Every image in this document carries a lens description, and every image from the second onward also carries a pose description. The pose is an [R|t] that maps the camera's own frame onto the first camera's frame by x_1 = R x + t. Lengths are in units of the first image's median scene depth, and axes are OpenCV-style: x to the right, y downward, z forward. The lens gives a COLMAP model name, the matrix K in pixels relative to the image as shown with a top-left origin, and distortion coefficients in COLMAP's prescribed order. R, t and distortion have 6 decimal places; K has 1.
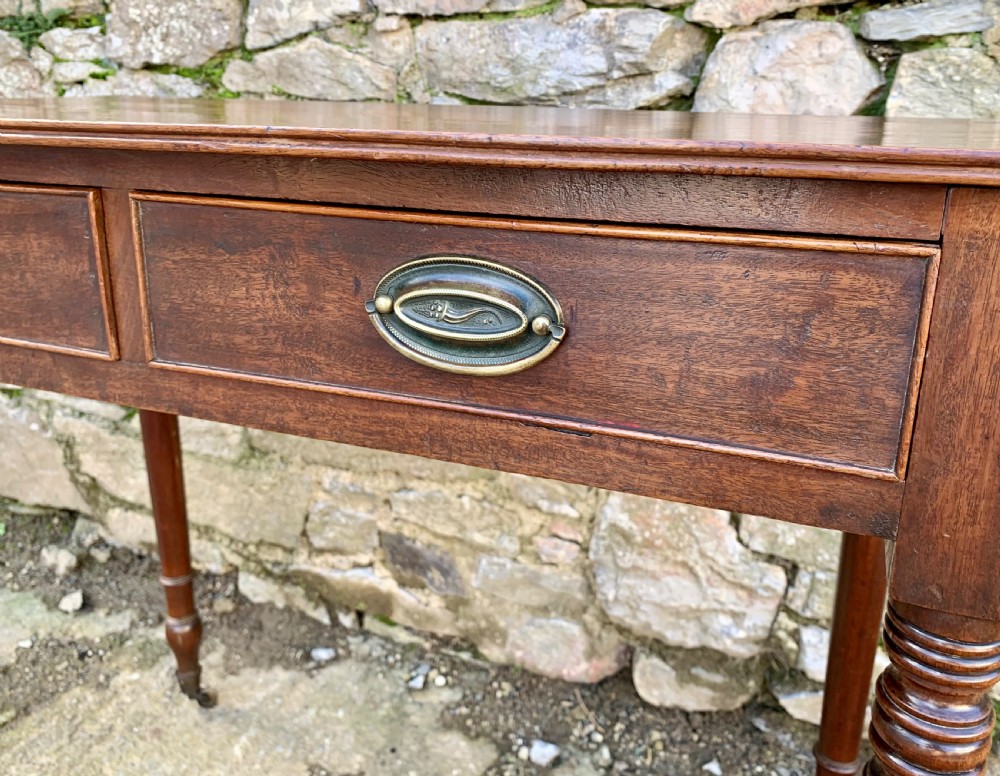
lens RADIAL K [[870.8, 0, 497.6], [0, 870.8, 353.3], [0, 0, 1]] dist [-0.001373, 0.002990]
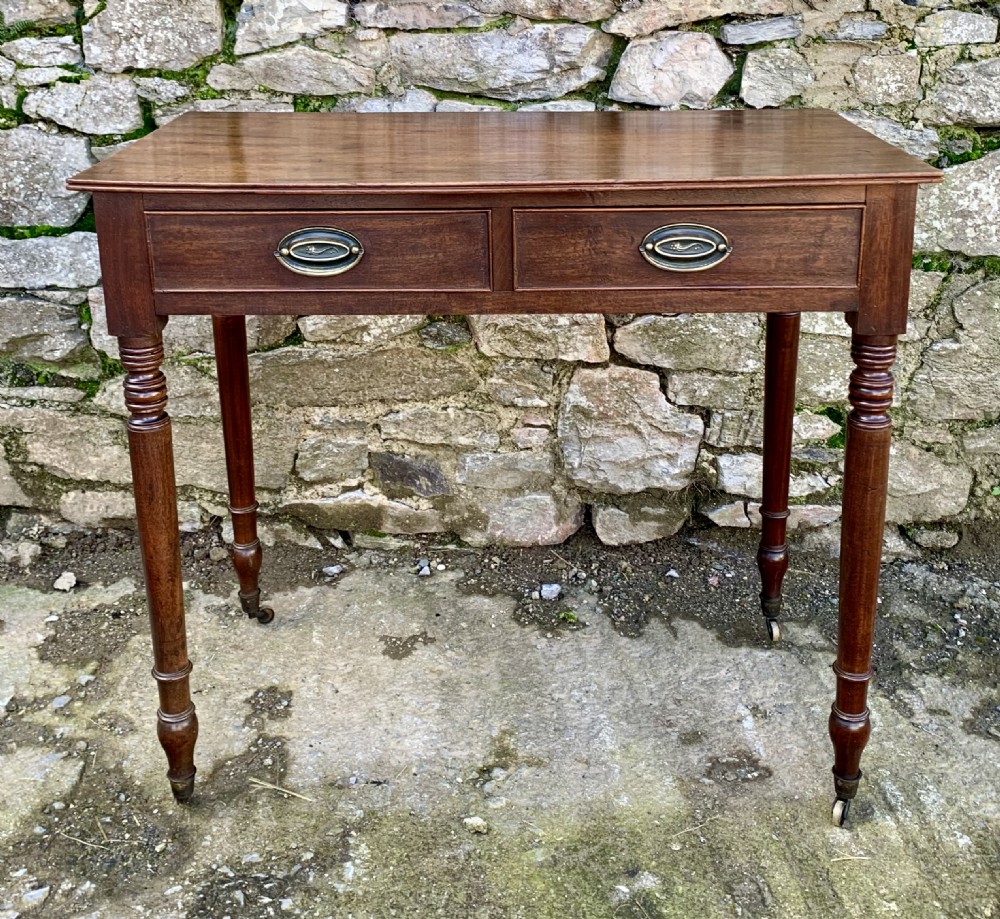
lens RADIAL K [[1203.3, 0, 486.2], [0, 1203.3, 280.9], [0, 0, 1]] dist [0.039509, 0.000000]
pose [[0.937153, -0.120395, 0.327489, -0.564175], [0.125949, 0.992028, 0.004282, -0.012944], [-0.325394, 0.037234, 0.944845, -0.665185]]
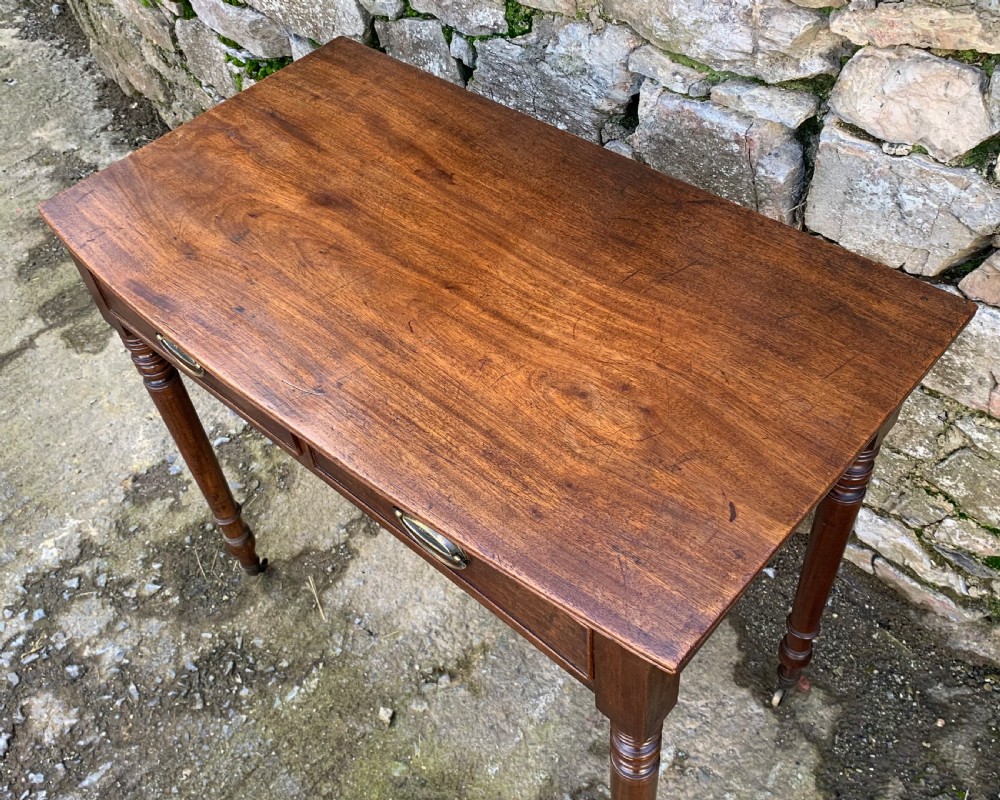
lens RADIAL K [[956.5, 0, 500.5], [0, 956.5, 391.7], [0, 0, 1]] dist [0.016971, 0.000000]
pose [[0.931399, 0.202668, -0.302359, 0.247665], [-0.017159, 0.854182, 0.519691, -0.513093], [0.363594, -0.478852, 0.799062, -0.195799]]
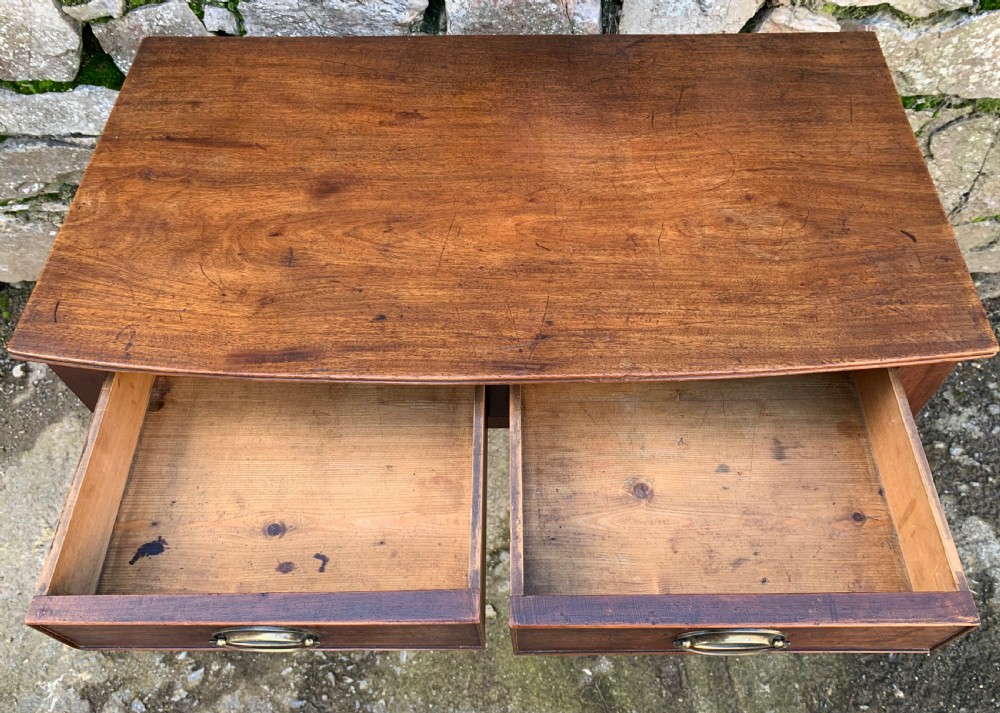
lens RADIAL K [[777.9, 0, 506.8], [0, 777.9, 370.3], [0, 0, 1]] dist [0.010582, -0.007226]
pose [[0.934619, -0.314072, 0.166869, -0.273597], [0.137530, 0.751860, 0.644819, -0.493470], [-0.327982, -0.579711, 0.745898, -0.099134]]
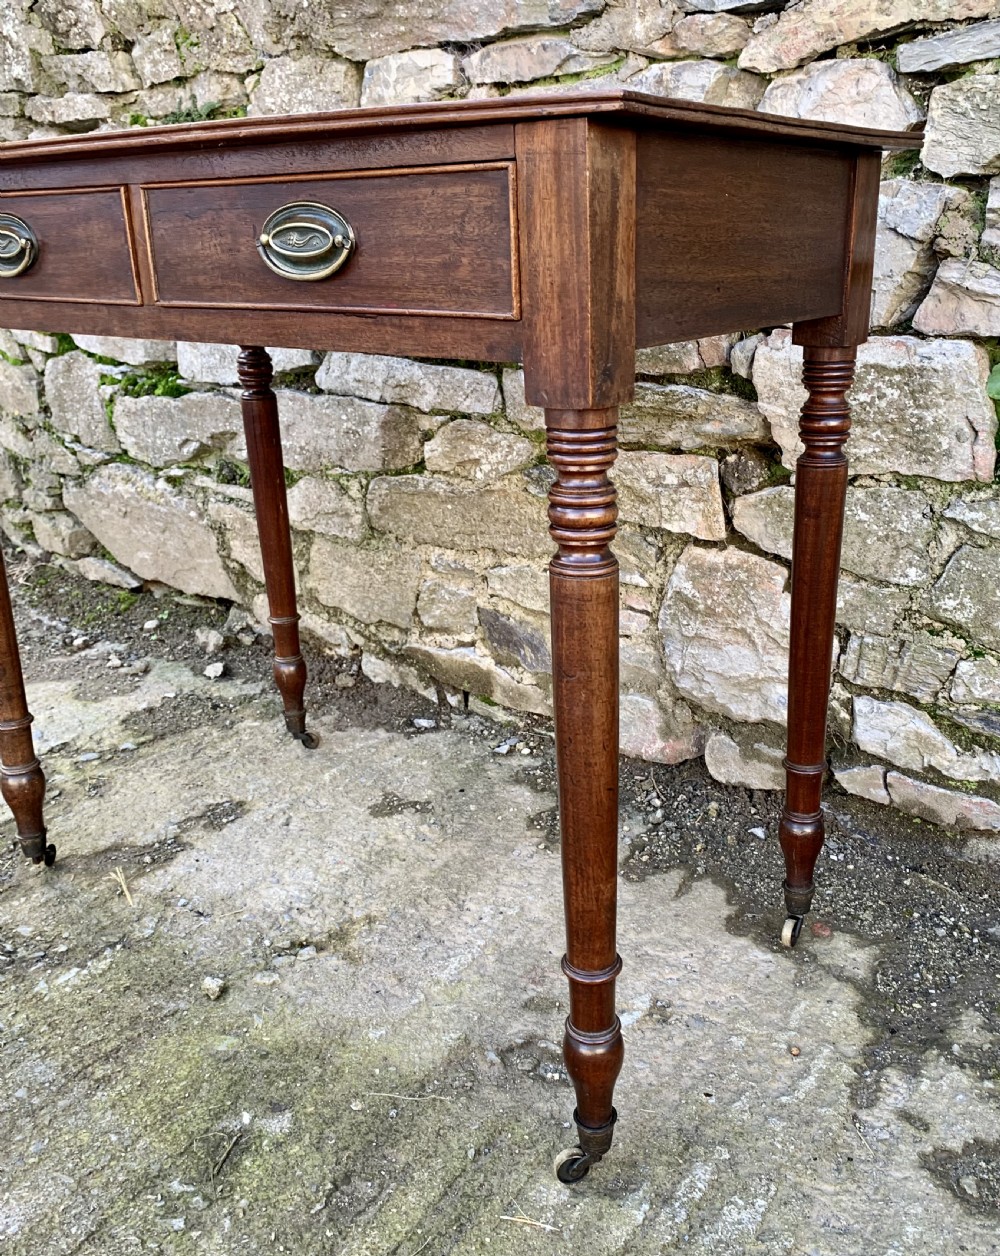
lens RADIAL K [[1130.8, 0, 549.0], [0, 1130.8, 627.3], [0, 0, 1]] dist [0.055967, -0.073134]
pose [[0.966890, 0.054050, -0.249405, 0.322648], [-0.043142, 0.997867, 0.048999, 0.183164], [0.251522, -0.036616, 0.967159, -0.315508]]
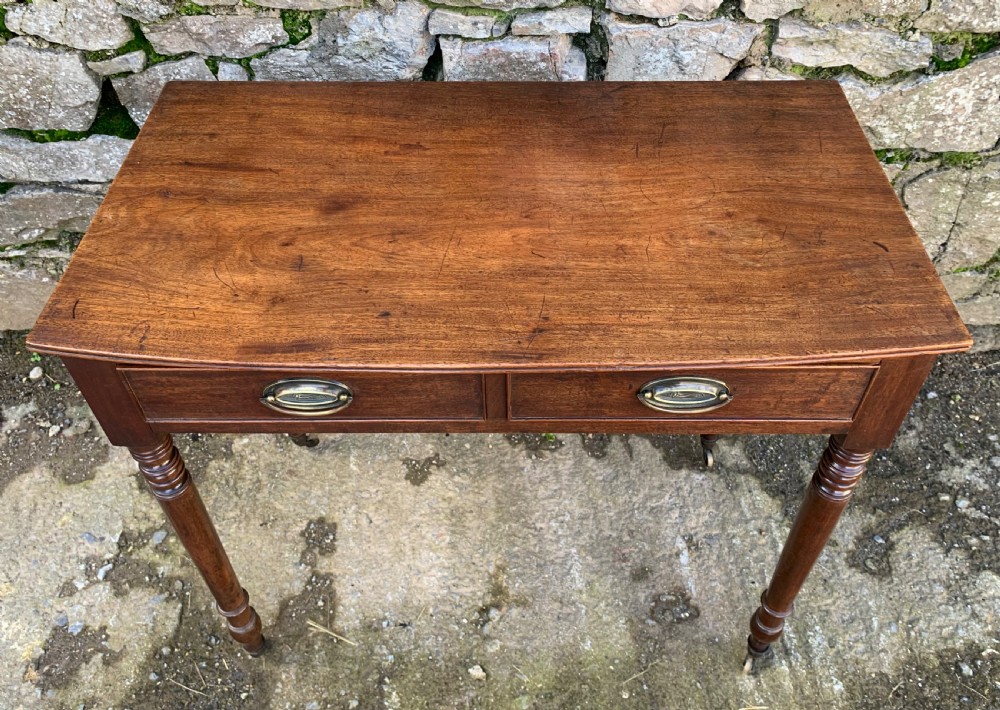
lens RADIAL K [[823.6, 0, 494.1], [0, 823.6, 308.2], [0, 0, 1]] dist [0.021625, -0.019804]
pose [[0.934099, -0.271694, 0.231604, -0.327021], [0.129959, 0.862989, 0.488222, -0.467498], [-0.332519, -0.425949, 0.841426, -0.193019]]
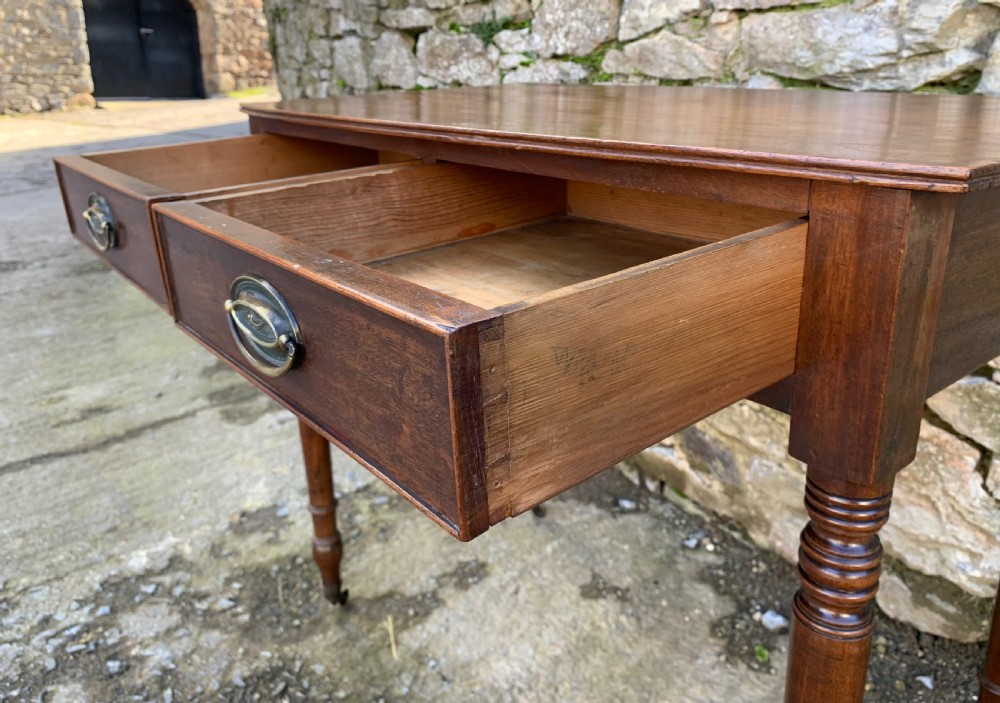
lens RADIAL K [[770.9, 0, 508.1], [0, 770.9, 323.9], [0, 0, 1]] dist [0.015334, -0.007171]
pose [[0.863849, 0.132630, -0.485978, 0.203384], [-0.108077, 0.991050, 0.078359, 0.002838], [0.492021, -0.015167, 0.870451, -0.118253]]
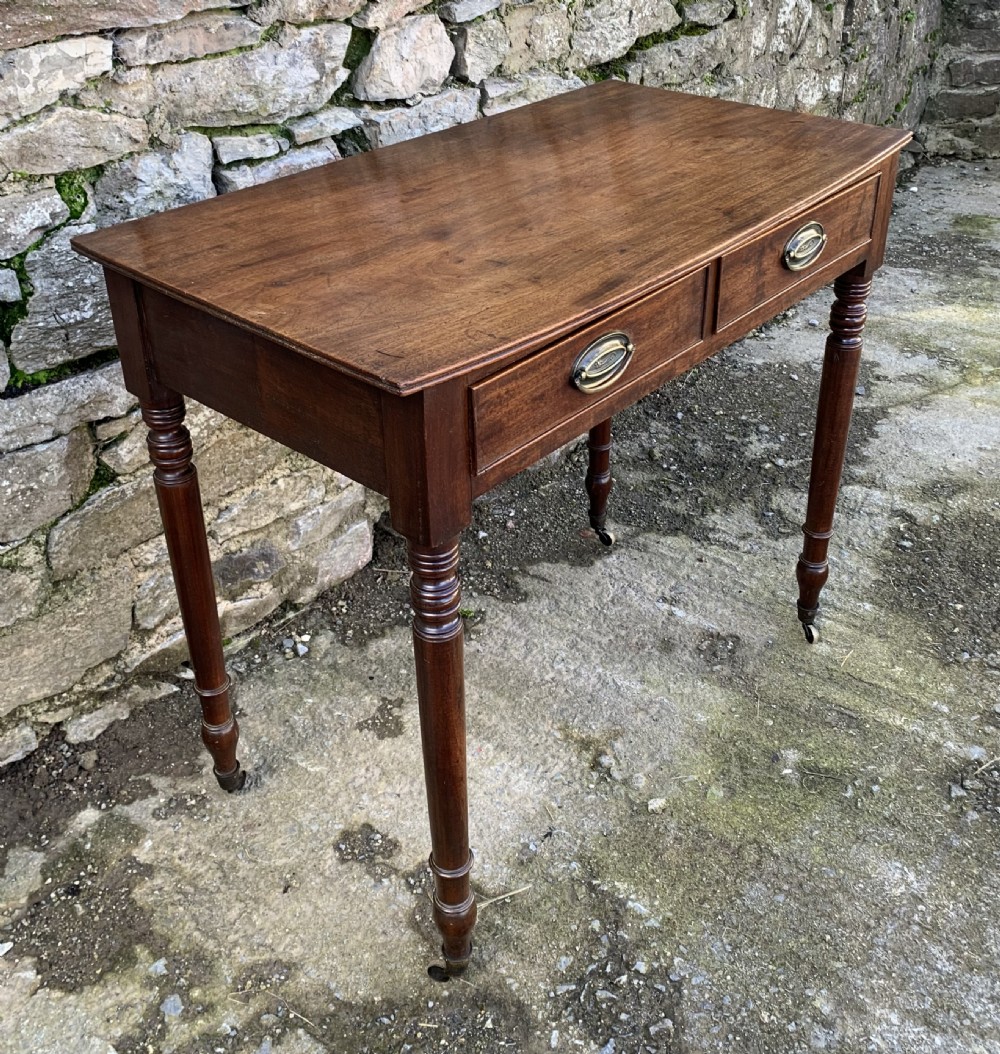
lens RADIAL K [[1154.9, 0, 481.3], [0, 1154.9, 427.4], [0, 0, 1]] dist [0.018169, 0.000000]
pose [[0.352865, -0.479103, 0.803708, -1.179333], [0.297927, 0.871786, 0.388881, -0.414304], [-0.886976, 0.102225, 0.450360, 0.120630]]
